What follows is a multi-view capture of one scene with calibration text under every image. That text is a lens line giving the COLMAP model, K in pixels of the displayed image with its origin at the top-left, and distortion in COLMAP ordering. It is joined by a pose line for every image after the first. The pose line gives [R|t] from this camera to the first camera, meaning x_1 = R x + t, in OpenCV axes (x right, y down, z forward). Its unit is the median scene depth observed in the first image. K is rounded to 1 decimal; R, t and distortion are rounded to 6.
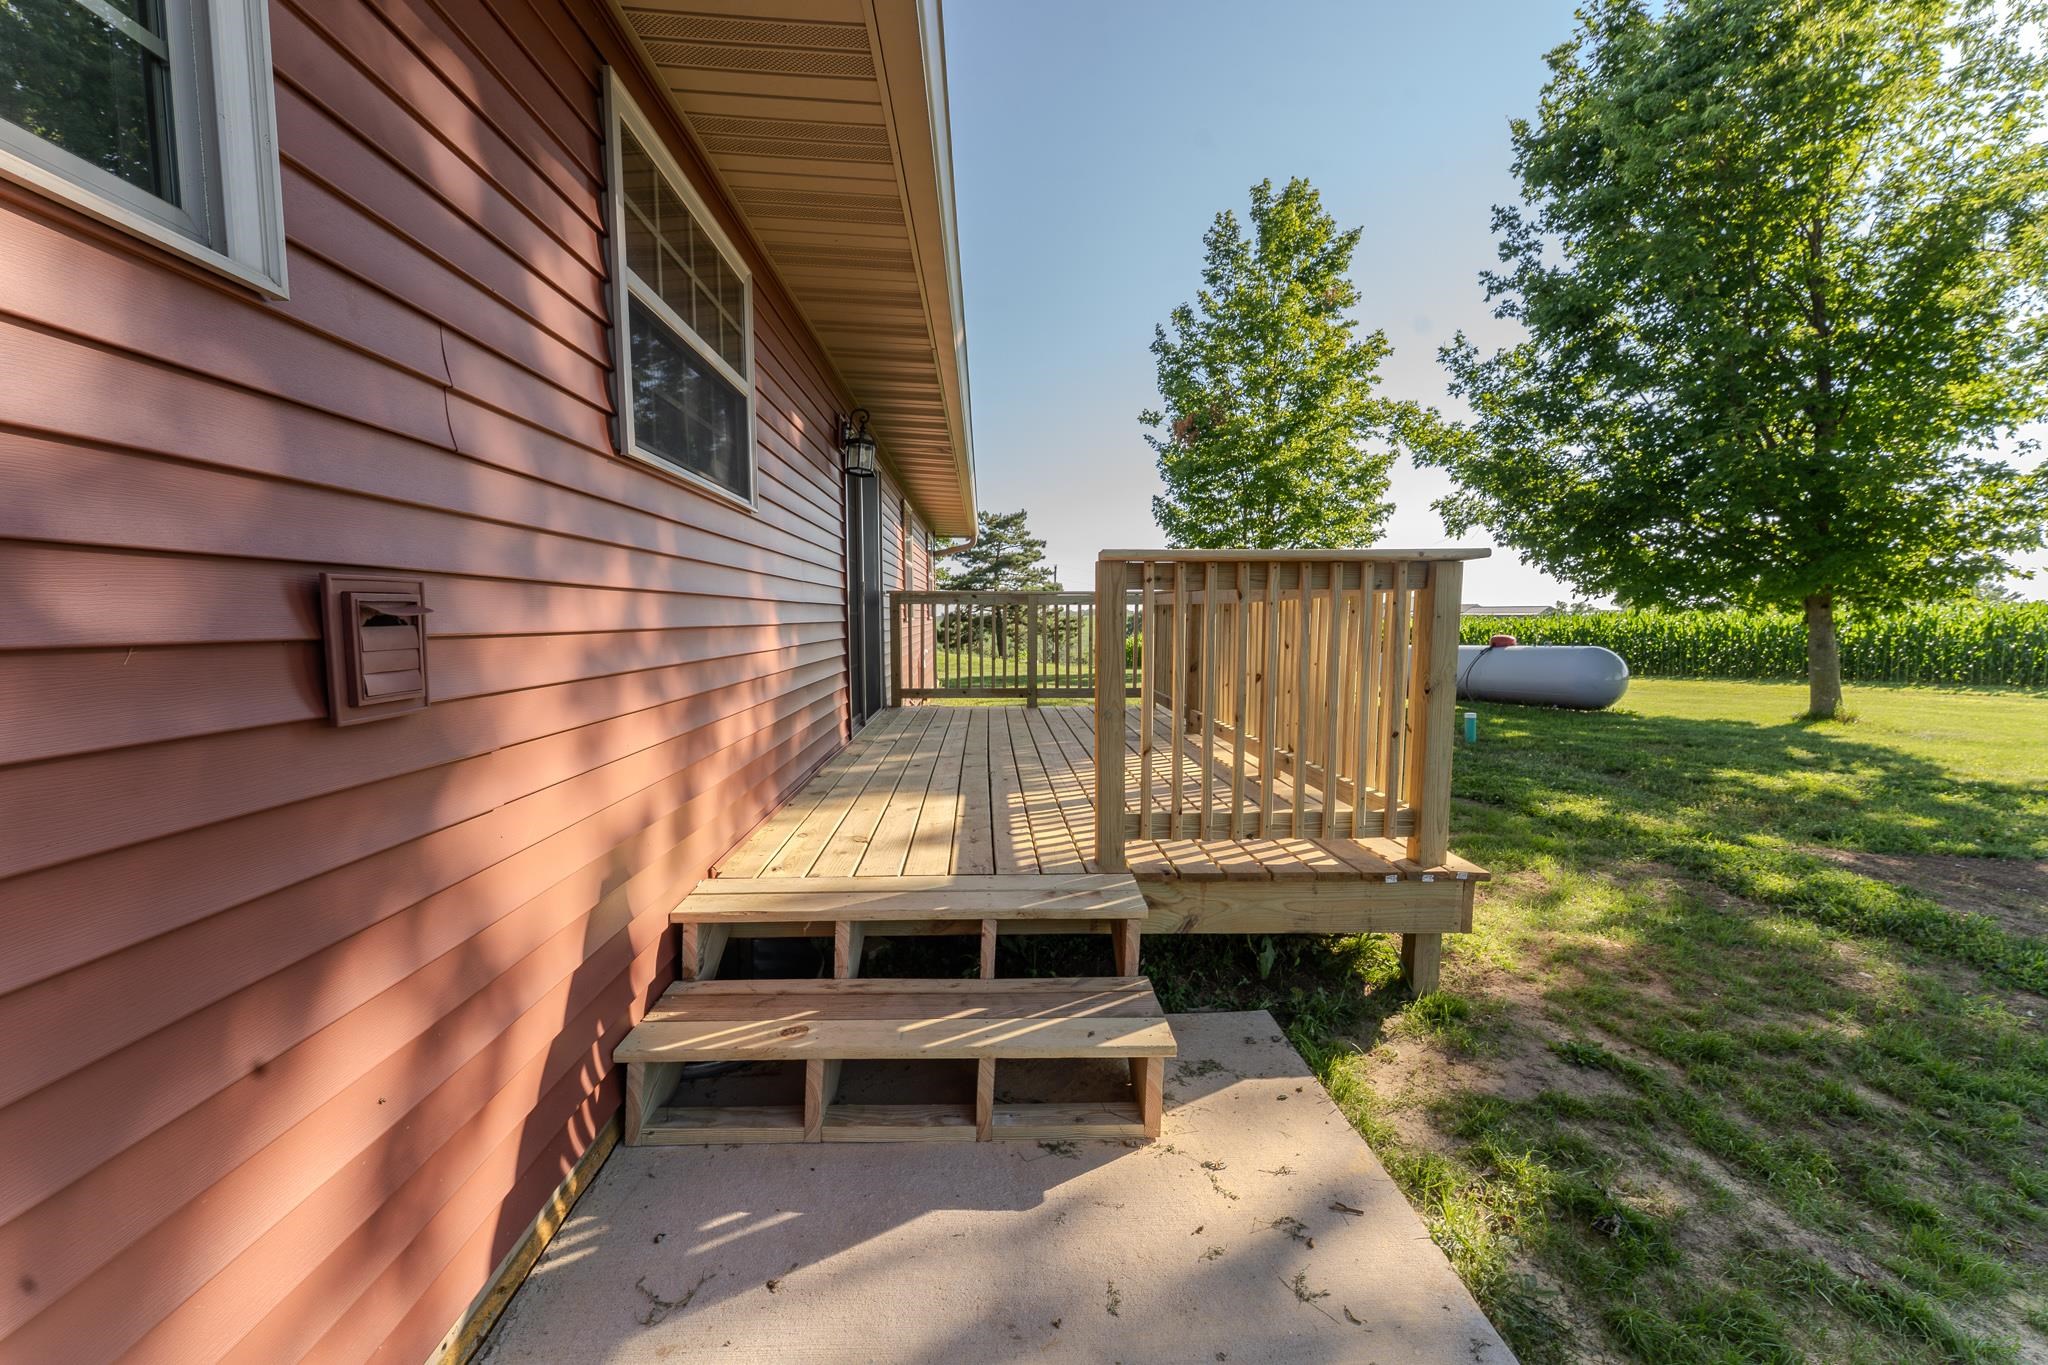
lens RADIAL K [[807.7, 0, 1024.0], [0, 807.7, 682.5], [0, 0, 1]] dist [0.001083, -0.000024]
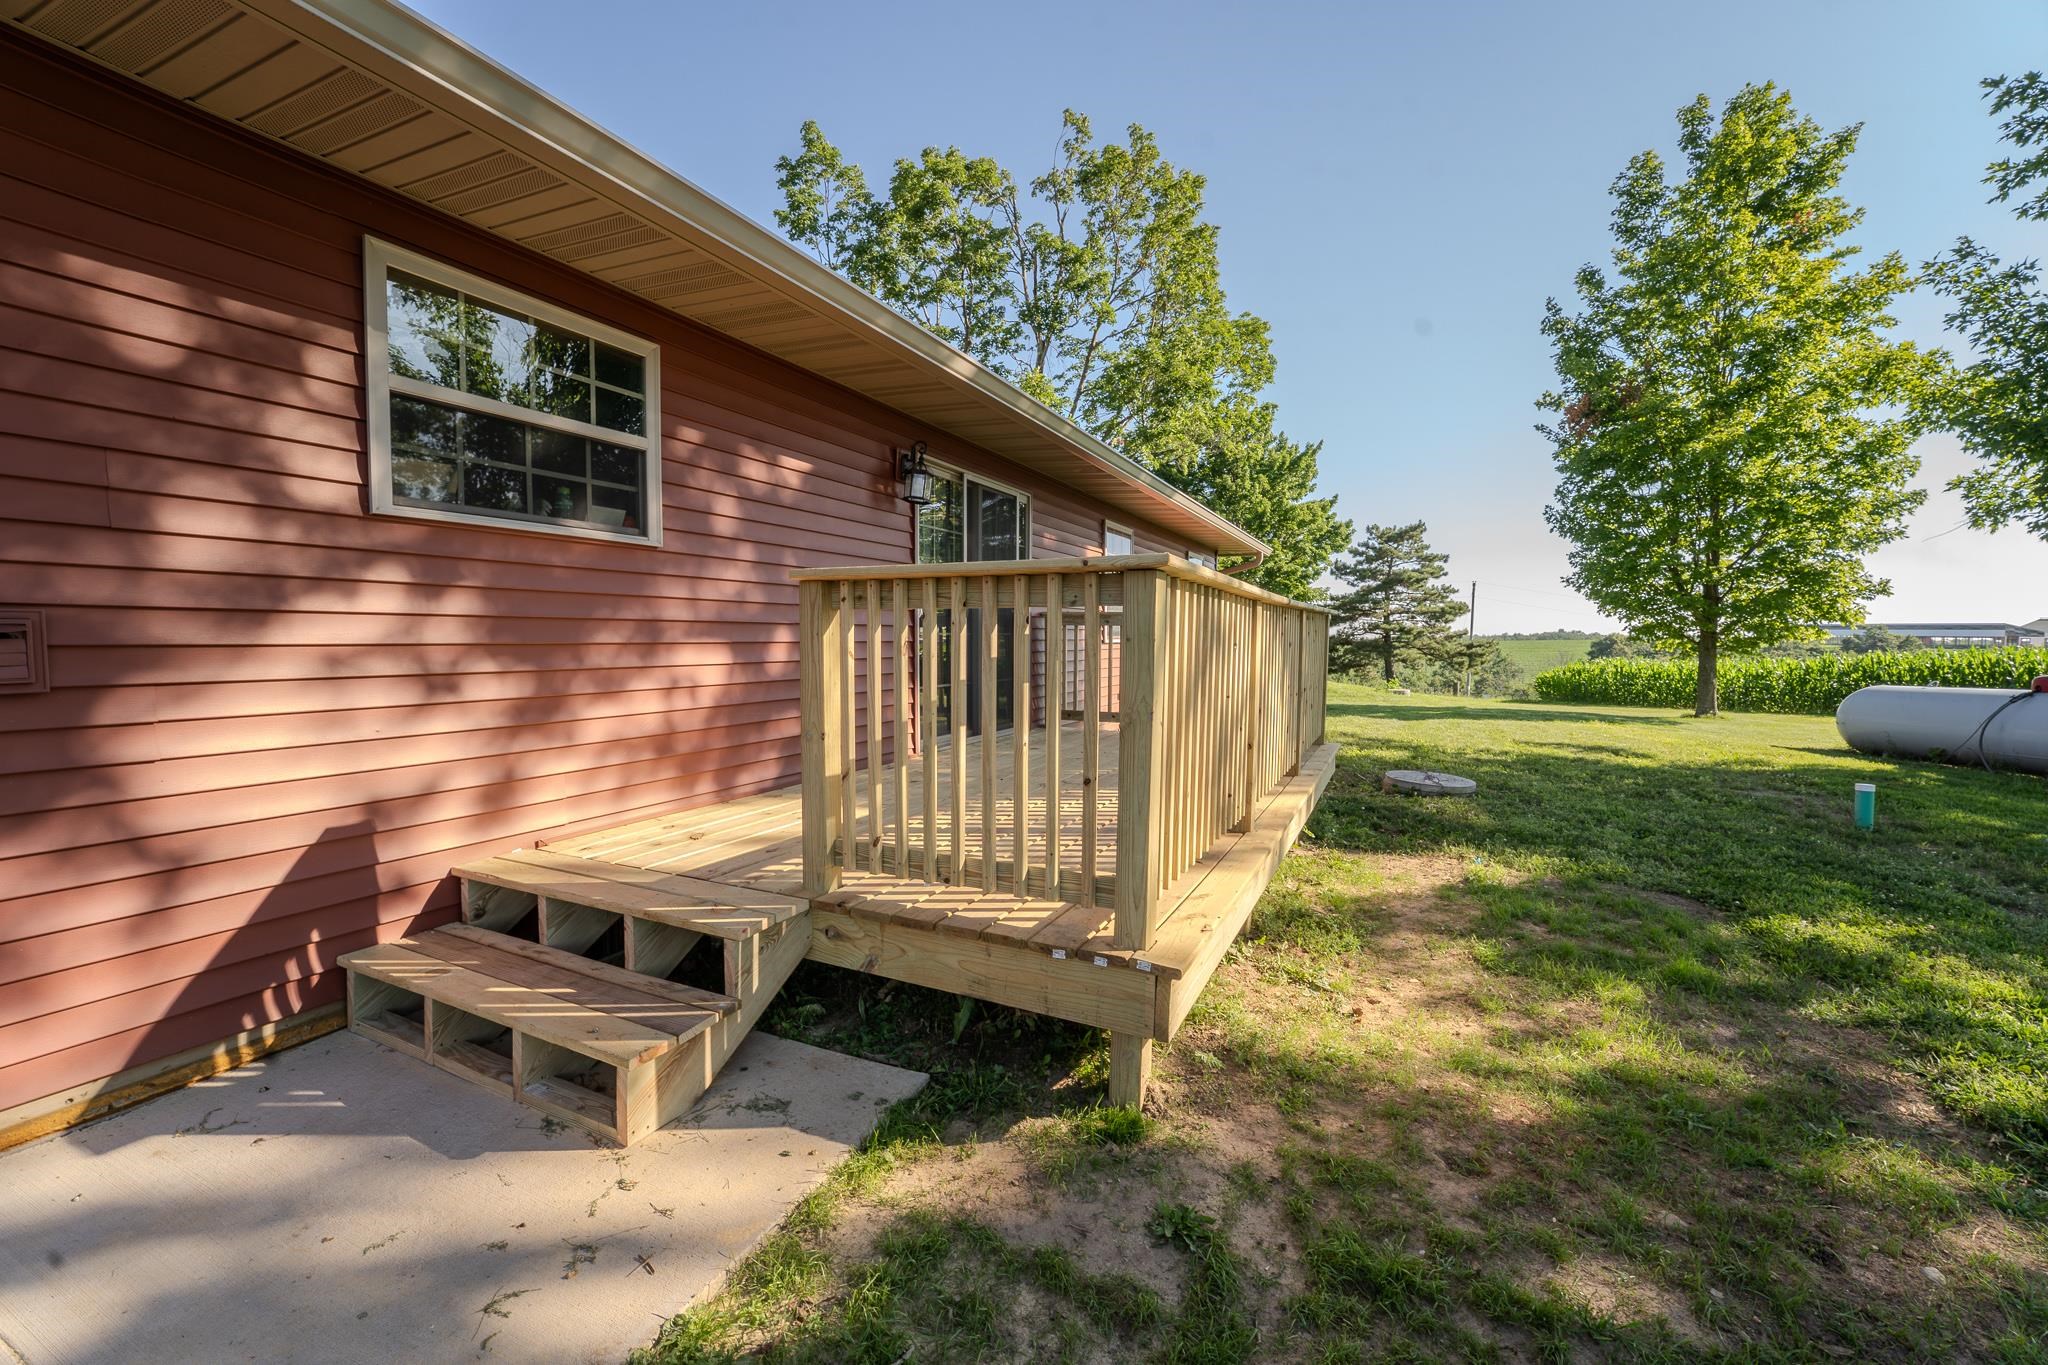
lens RADIAL K [[824.0, 0, 1042.1], [0, 824.0, 677.8], [0, 0, 1]] dist [-0.026373, 0.000136]
pose [[0.889592, 0.028293, -0.455879, 0.101455], [-0.043862, 0.998759, -0.023606, -0.002494], [0.454645, 0.040995, 0.889729, 0.028403]]
